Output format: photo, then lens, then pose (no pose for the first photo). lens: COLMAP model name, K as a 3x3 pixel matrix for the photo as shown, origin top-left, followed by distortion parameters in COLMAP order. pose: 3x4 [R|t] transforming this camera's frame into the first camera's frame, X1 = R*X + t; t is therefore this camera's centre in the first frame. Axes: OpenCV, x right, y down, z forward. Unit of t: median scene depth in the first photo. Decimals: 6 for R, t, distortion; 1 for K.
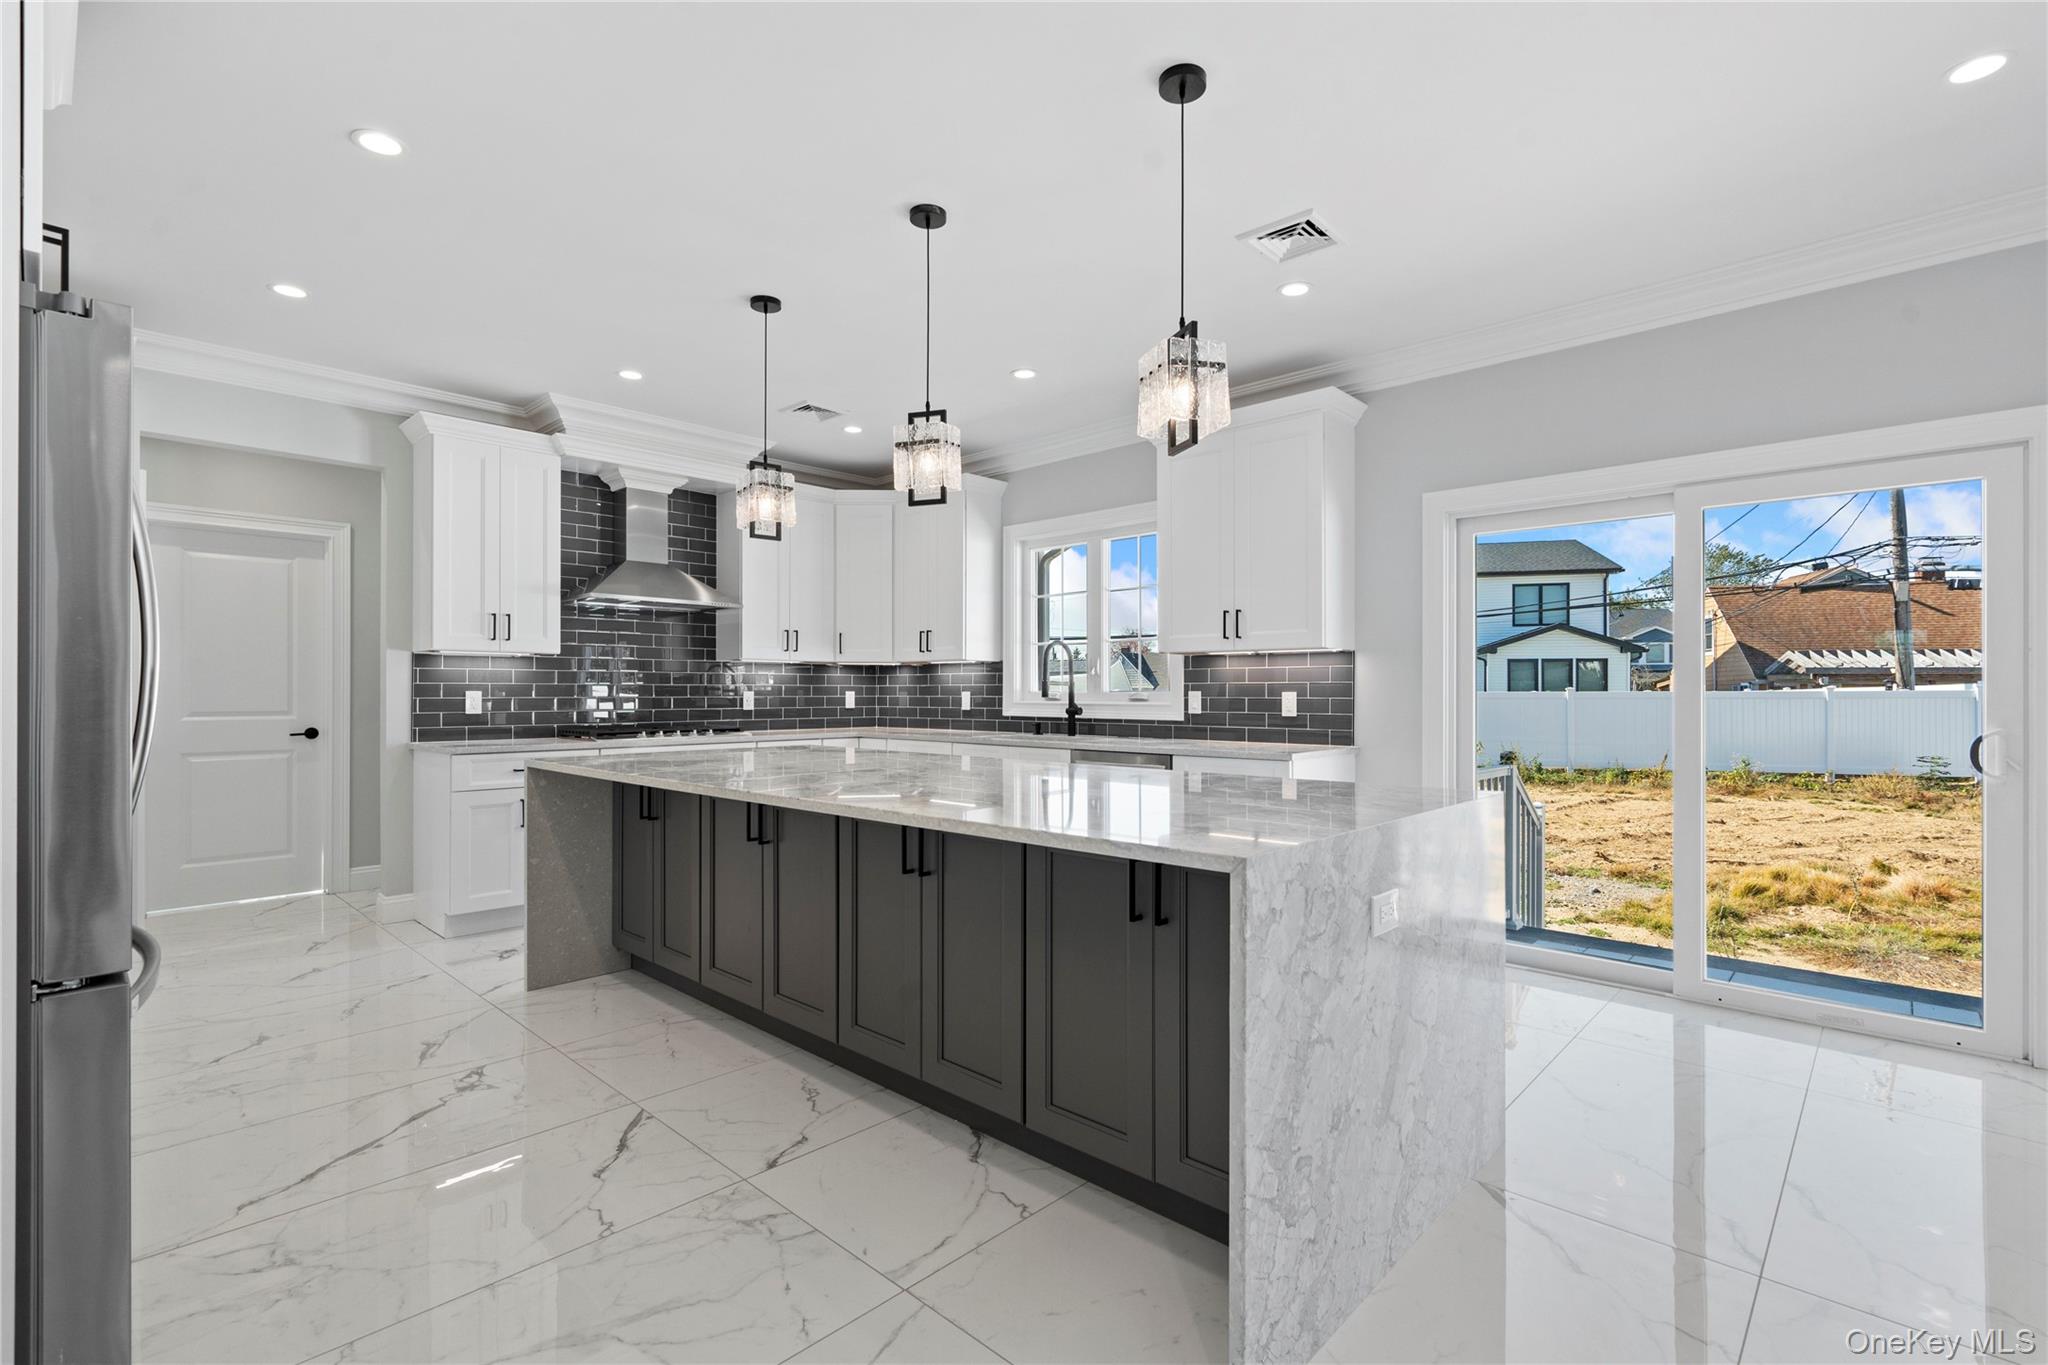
lens RADIAL K [[942.8, 0, 1019.9], [0, 942.8, 684.1], [0, 0, 1]] dist [-0.000451, 0.000807]
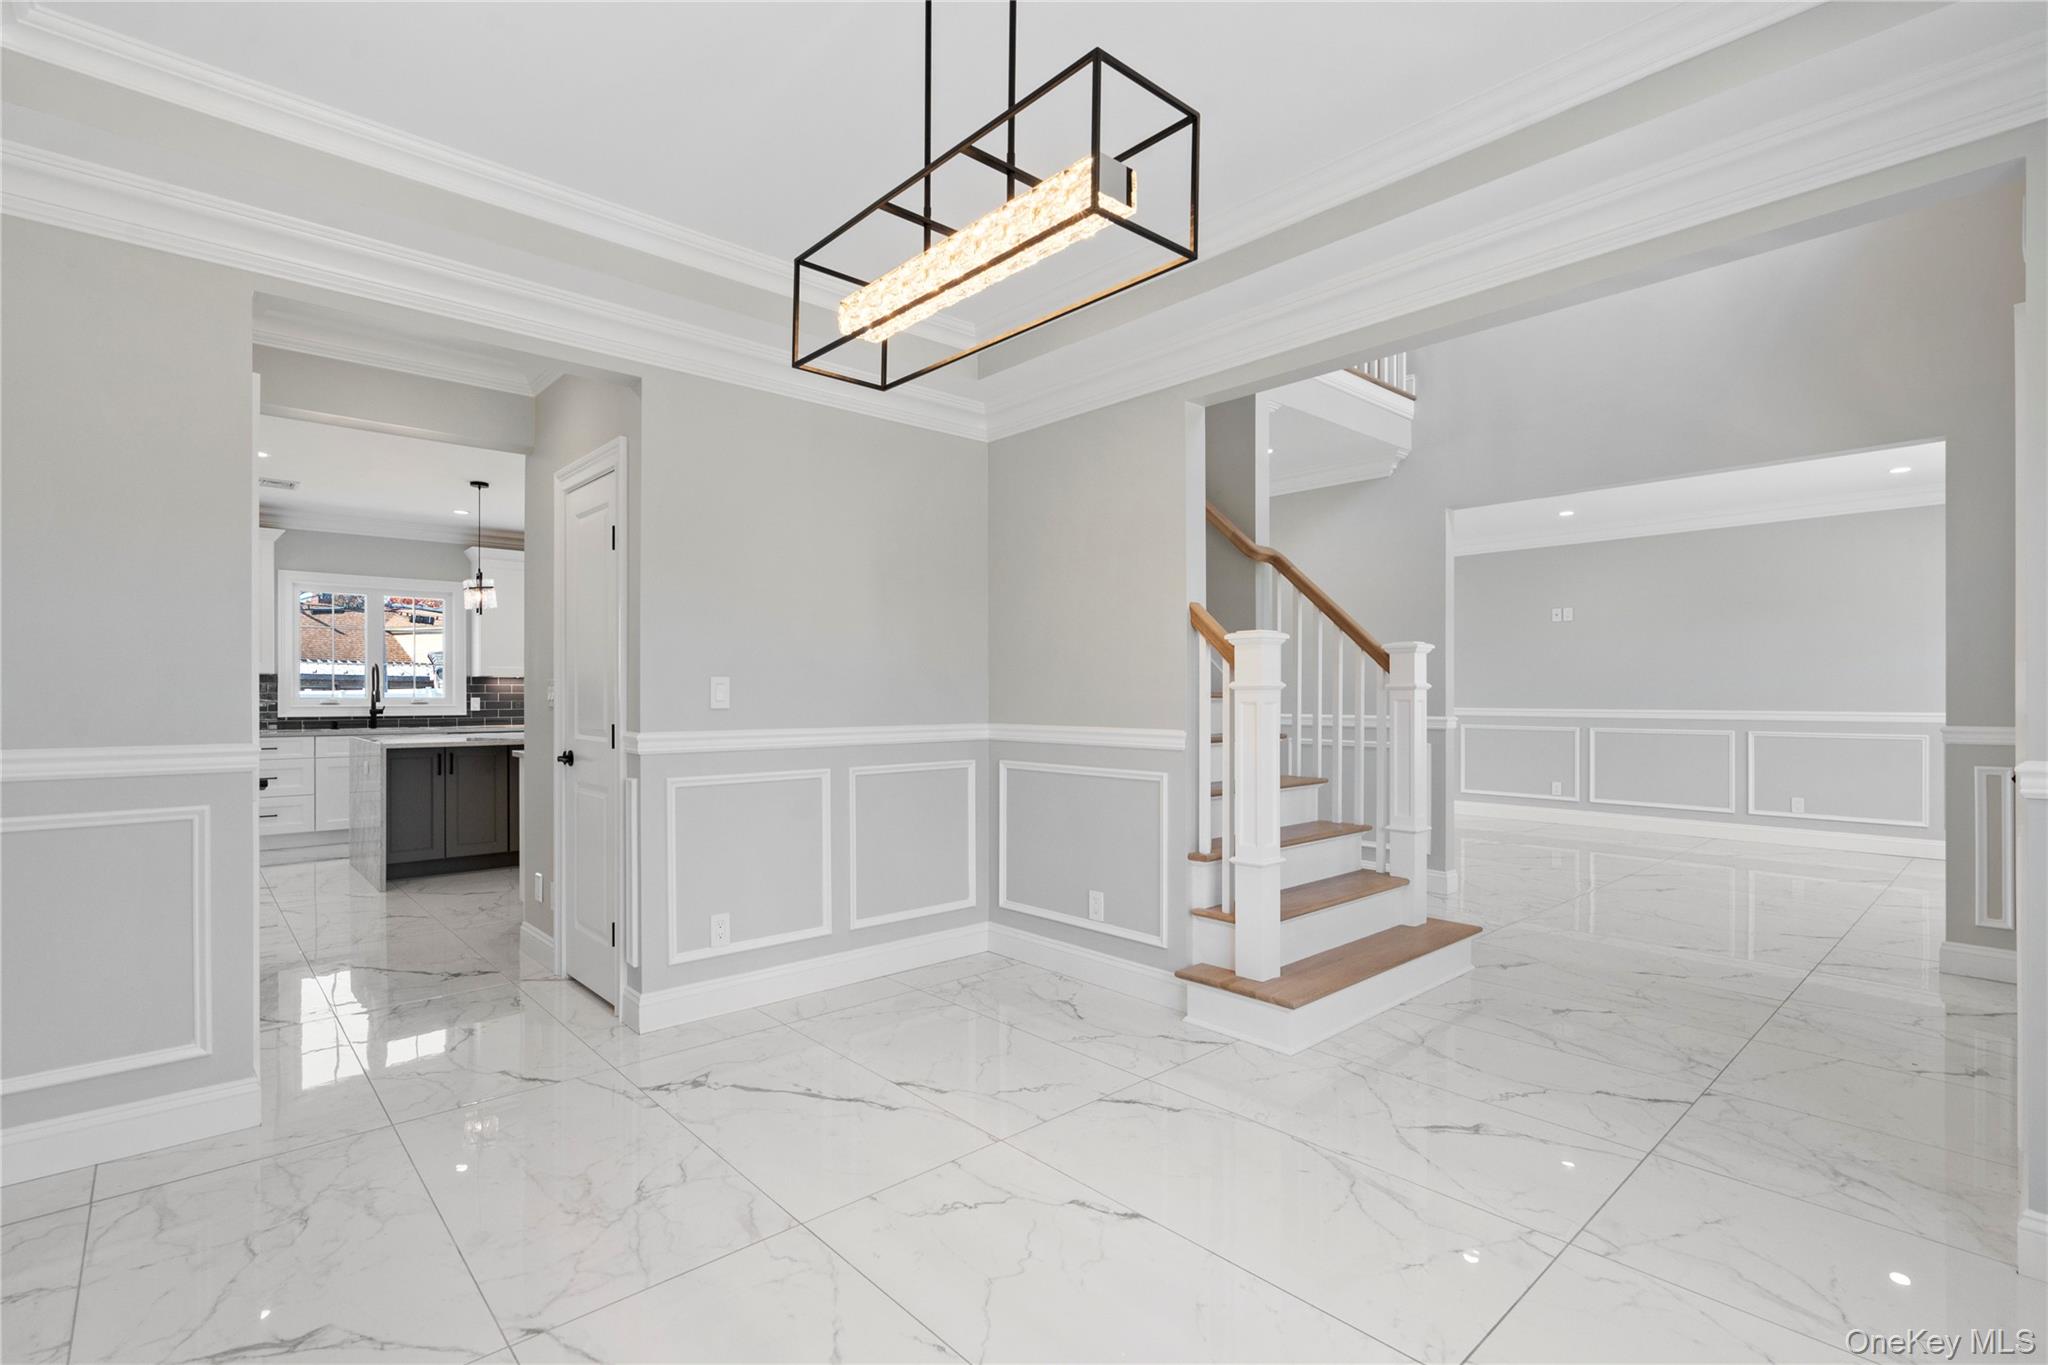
lens RADIAL K [[942.8, 0, 1038.3], [0, 942.8, 693.3], [0, 0, 1]] dist [-0.000451, 0.000807]
pose [[0.061882, 0.000997, 0.998083, -1.568317], [-0.010877, 0.999941, -0.000325, -0.011868], [-0.998024, -0.010836, 0.061889, -0.135644]]
